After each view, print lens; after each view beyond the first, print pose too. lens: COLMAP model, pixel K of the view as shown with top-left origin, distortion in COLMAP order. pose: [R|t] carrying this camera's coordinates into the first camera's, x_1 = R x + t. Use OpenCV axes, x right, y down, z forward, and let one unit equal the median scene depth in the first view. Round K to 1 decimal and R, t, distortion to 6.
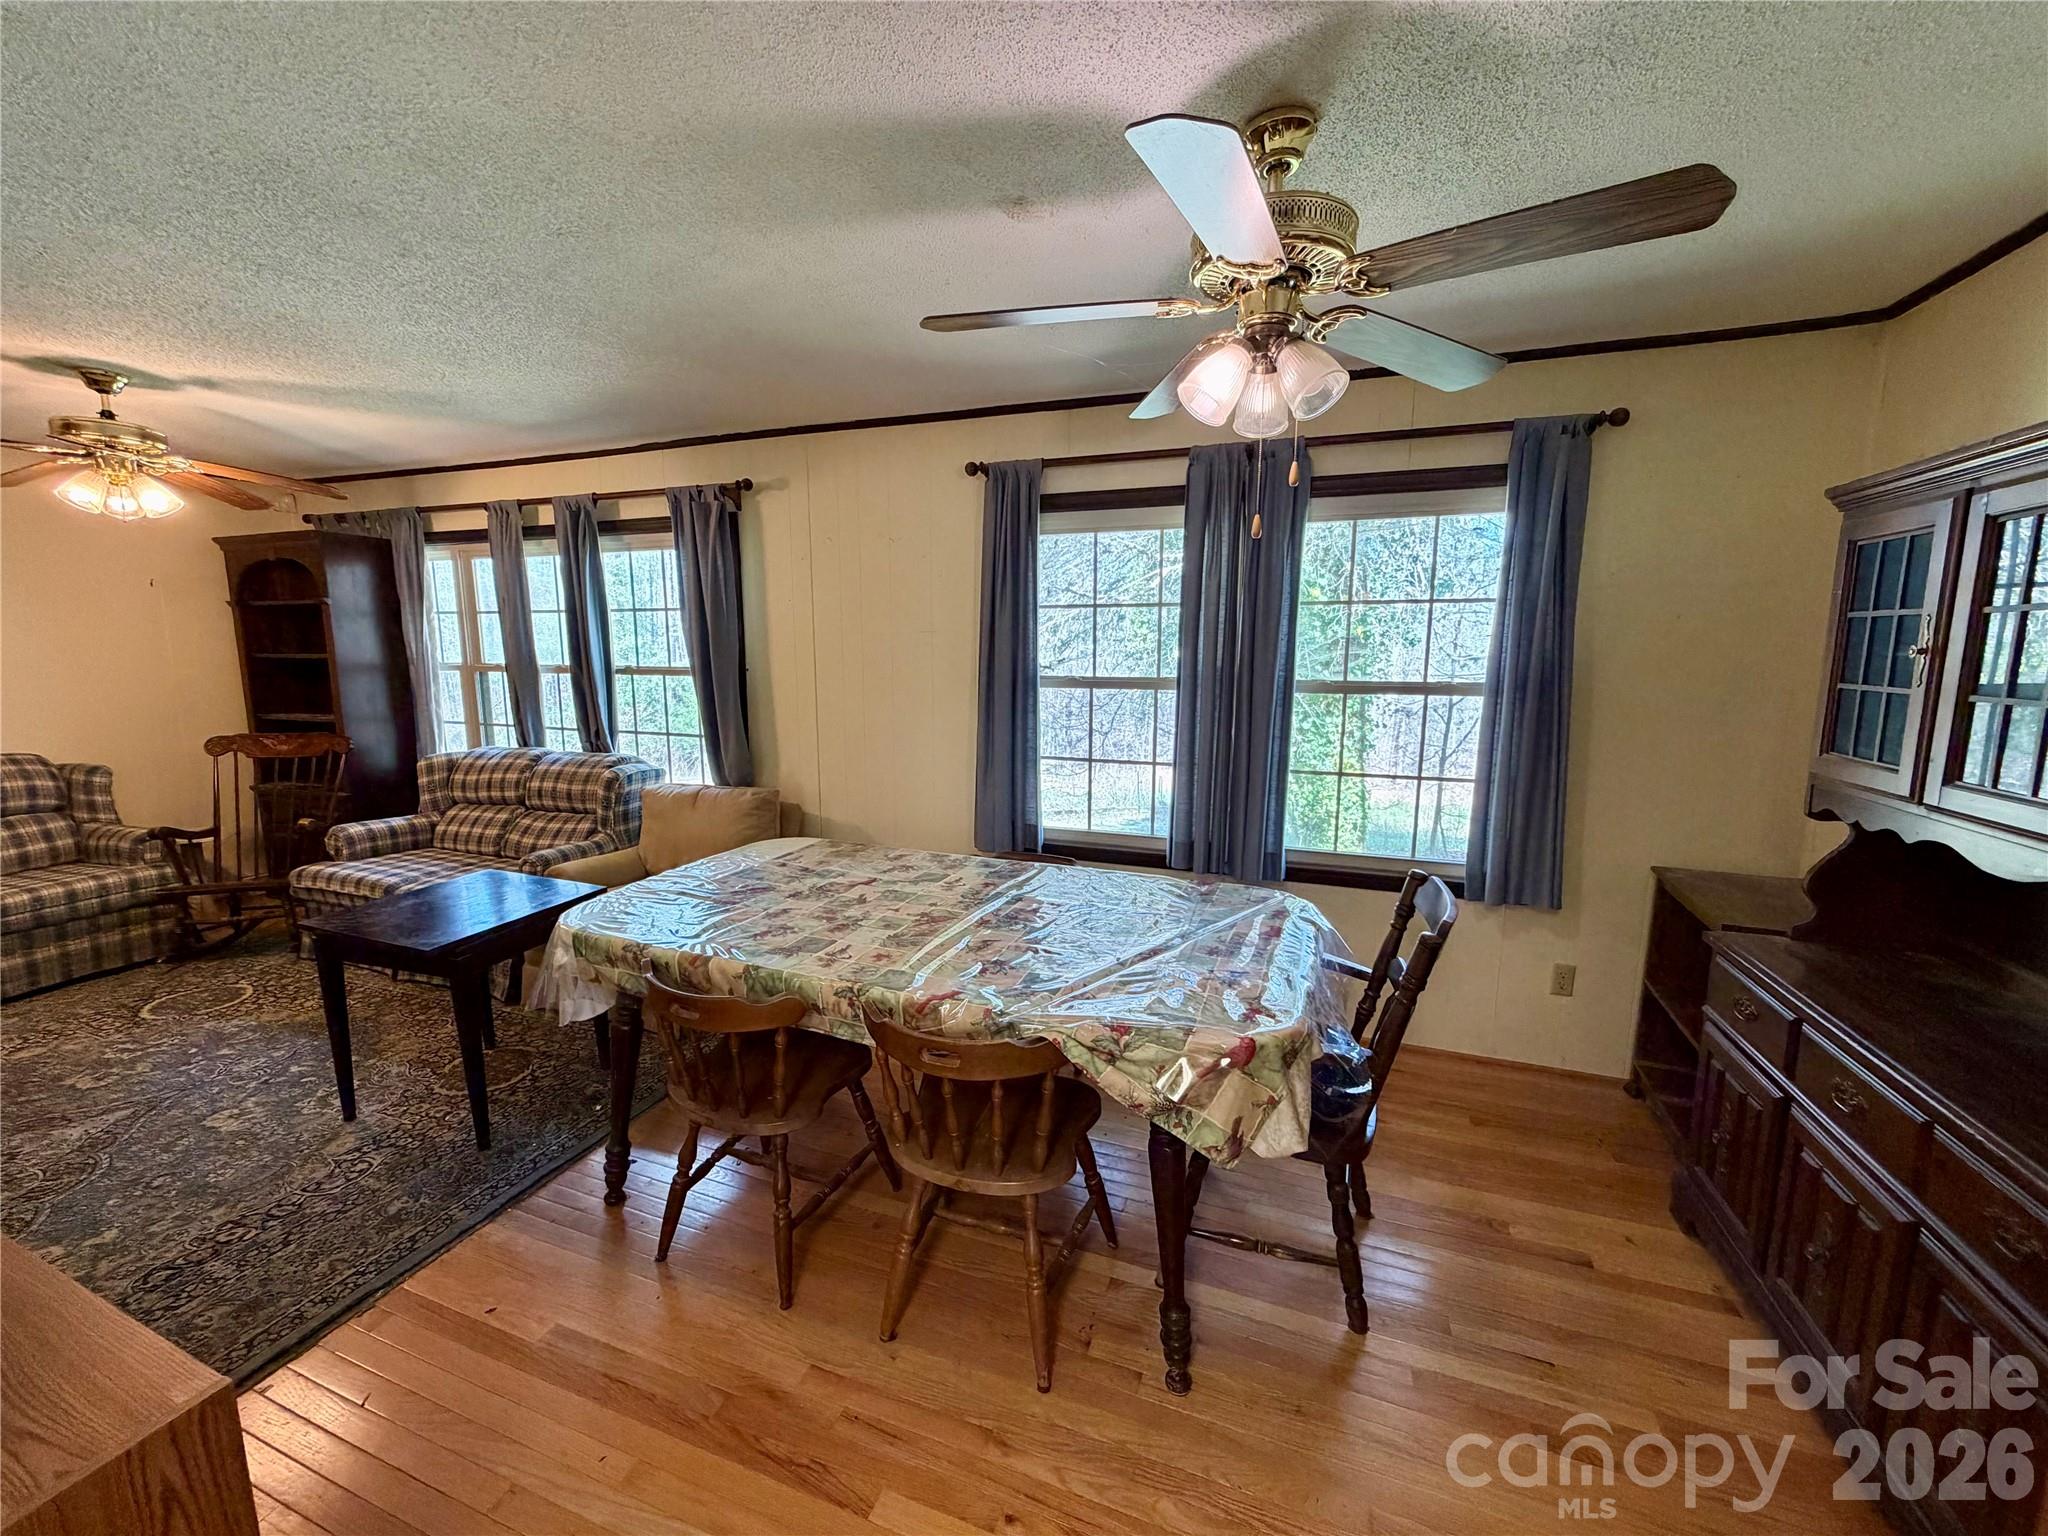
lens RADIAL K [[816.4, 0, 1018.6], [0, 816.4, 773.5], [0, 0, 1]] dist [-0.001181, 0.000620]
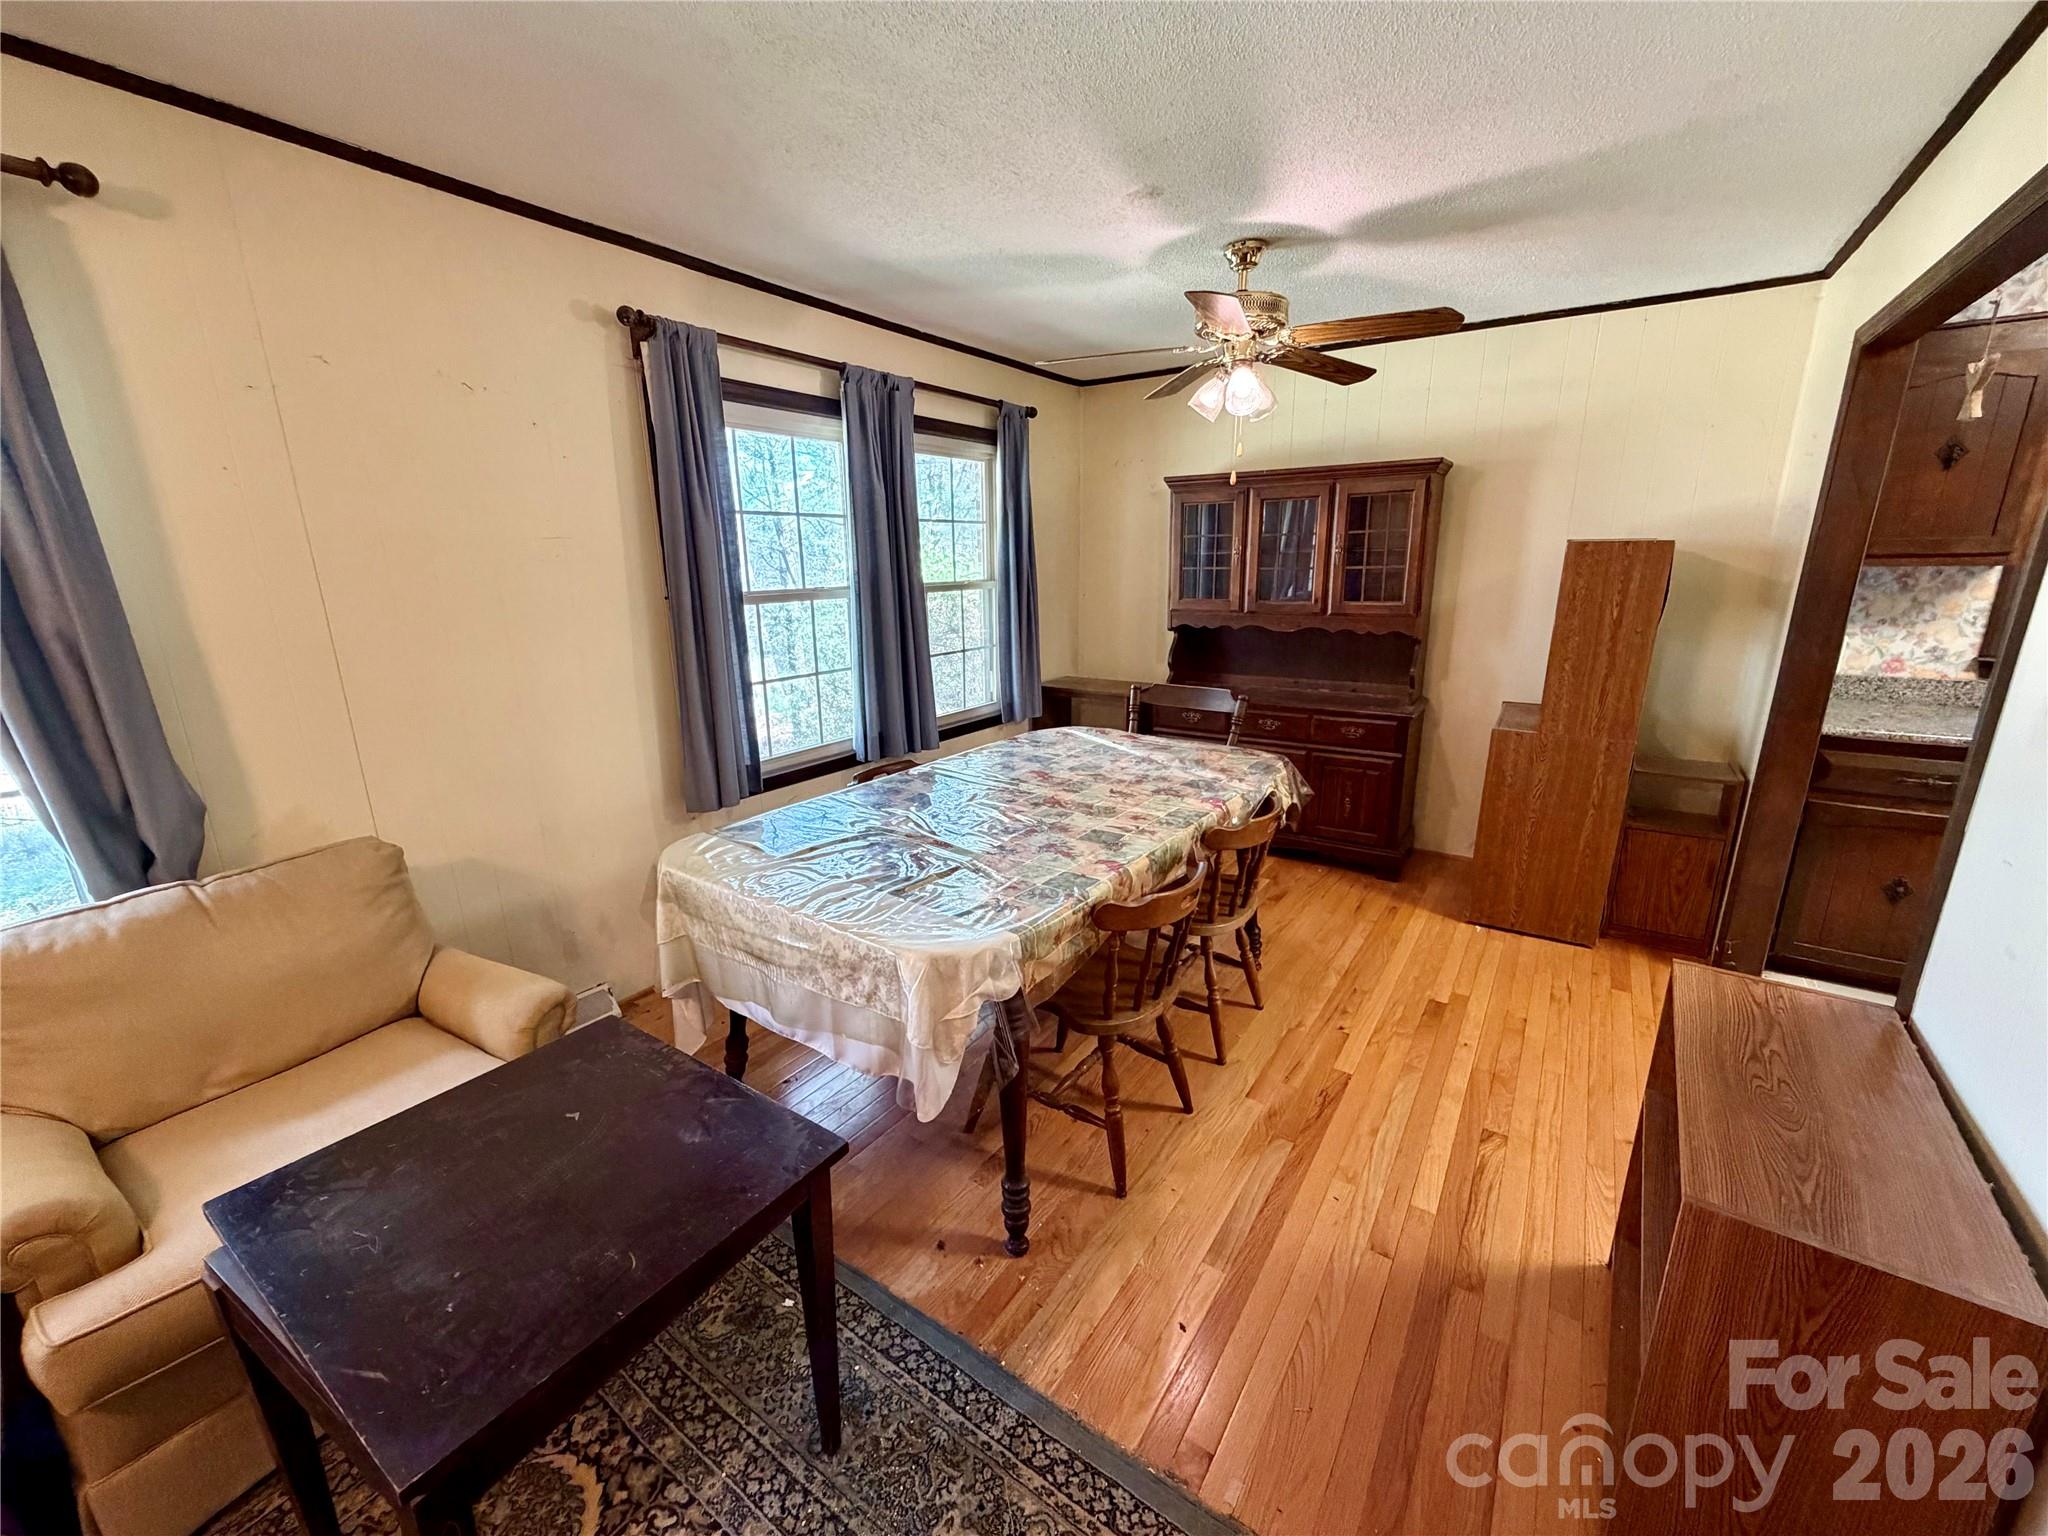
lens RADIAL K [[816.4, 0, 1014.6], [0, 816.4, 771.6], [0, 0, 1]] dist [-0.001181, 0.000620]
pose [[0.240308, -0.252742, 0.937216, -0.688908], [0.161972, 0.962413, 0.218006, -0.067600], [-0.957088, 0.099414, 0.272213, 0.443848]]
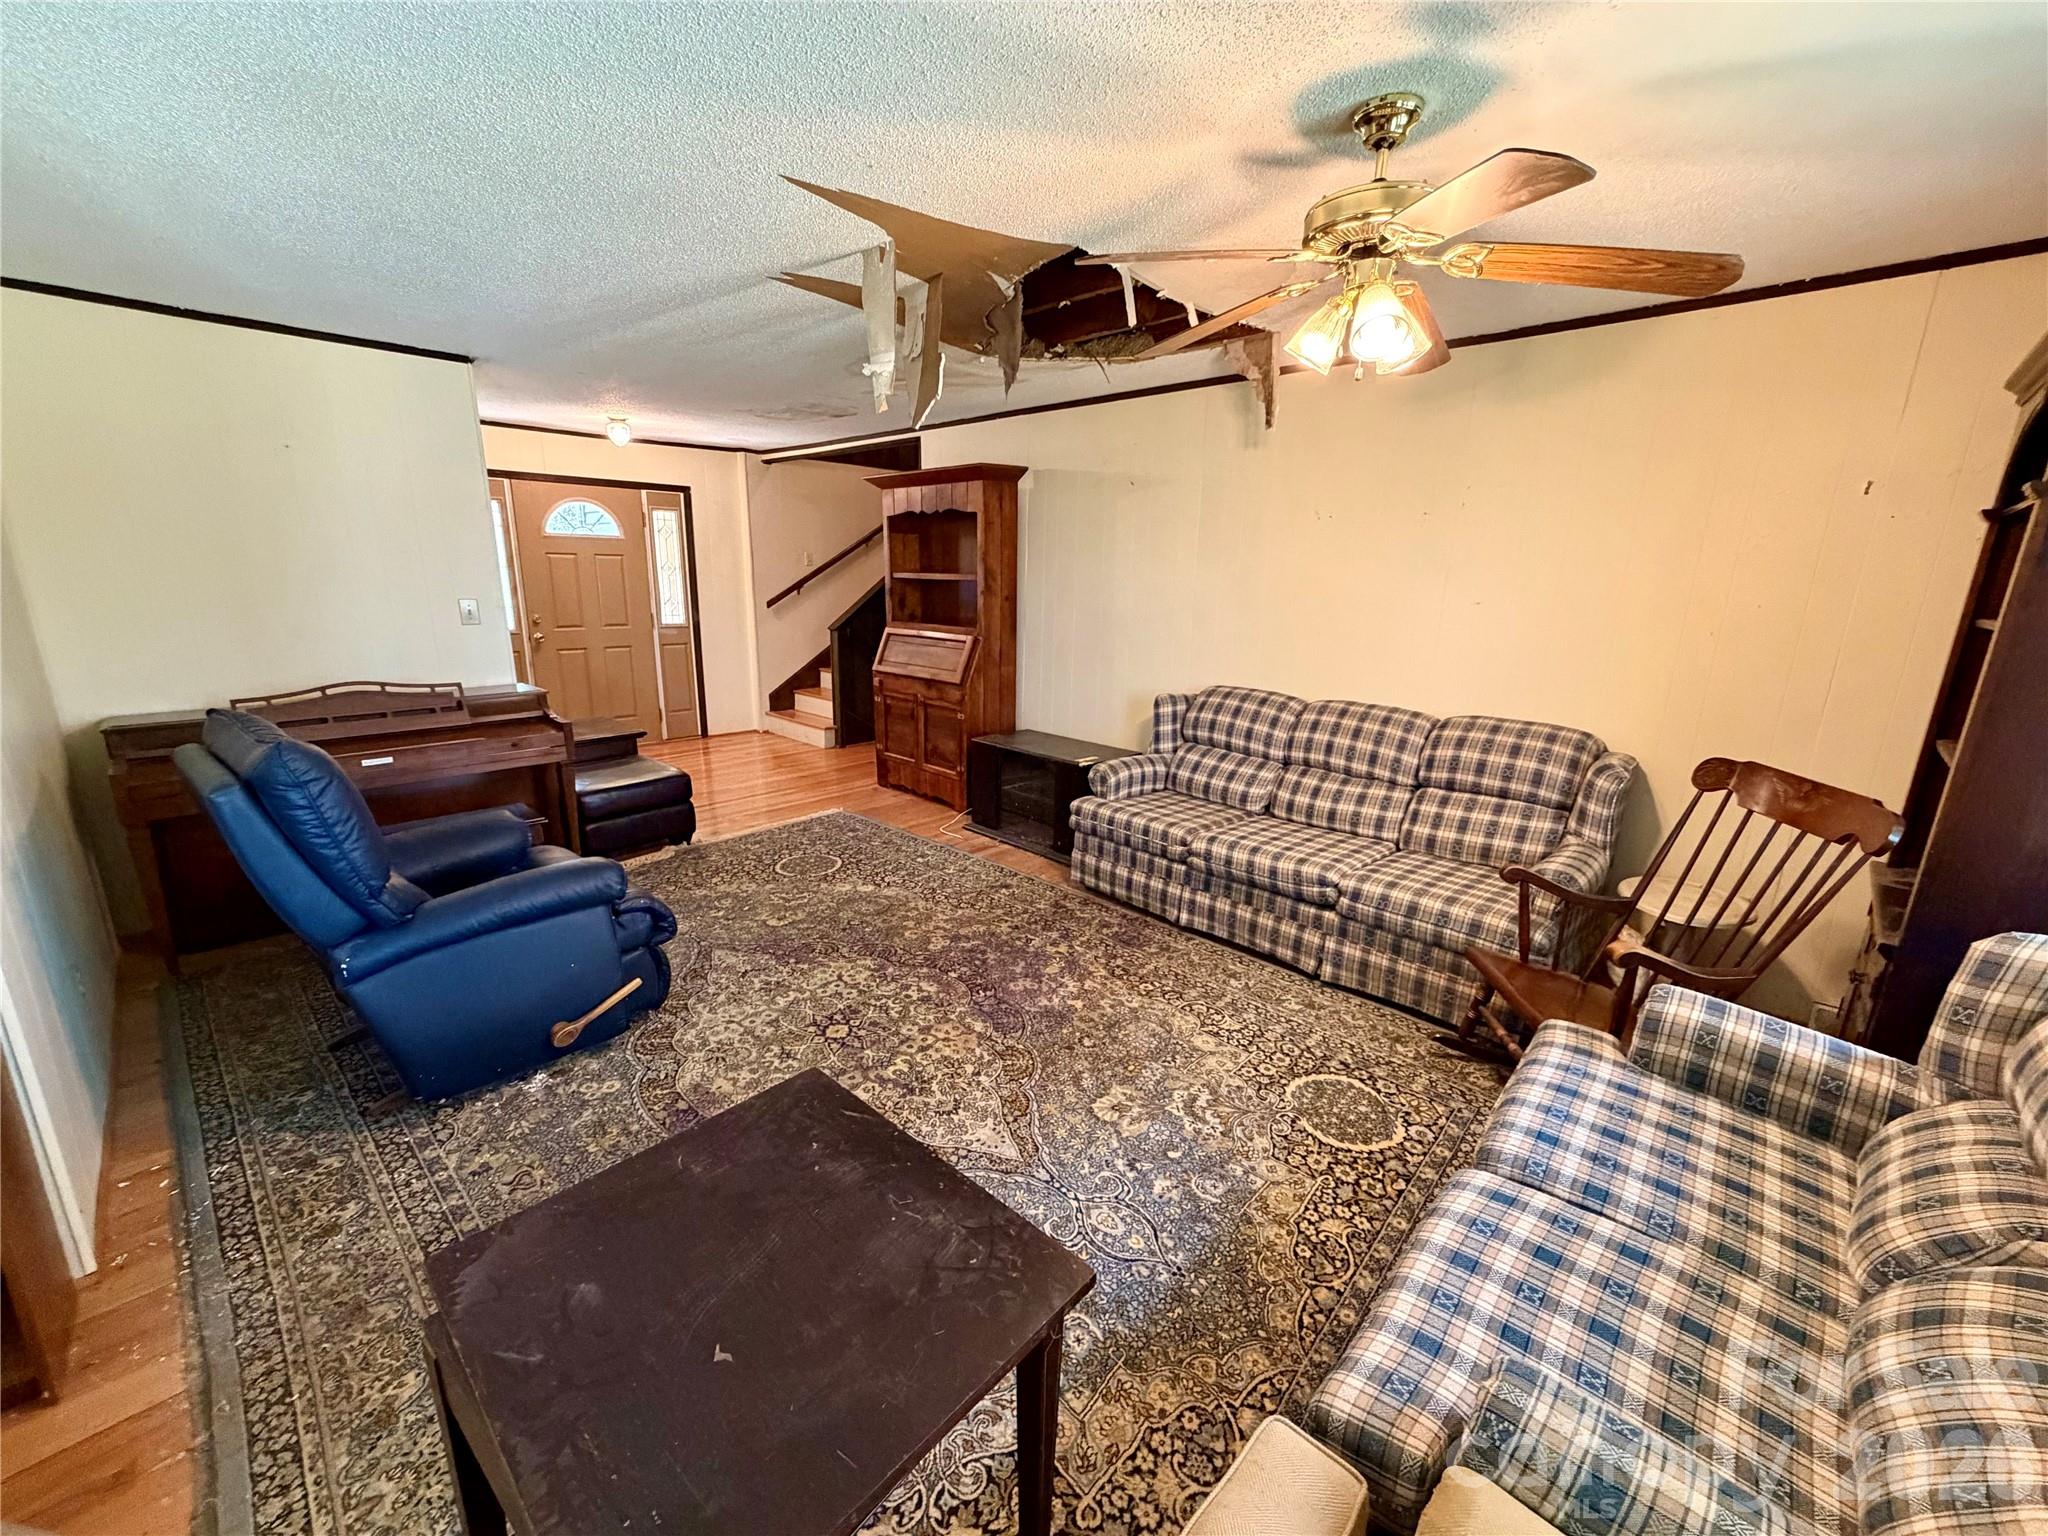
lens RADIAL K [[816.4, 0, 1019.1], [0, 816.4, 773.9], [0, 0, 1]] dist [-0.001181, 0.000620]
pose [[-0.396470, 0.207329, -0.894330, -0.310585], [-0.166849, 0.941669, 0.292270, -0.132096], [0.902758, 0.265094, -0.338751, 0.835212]]
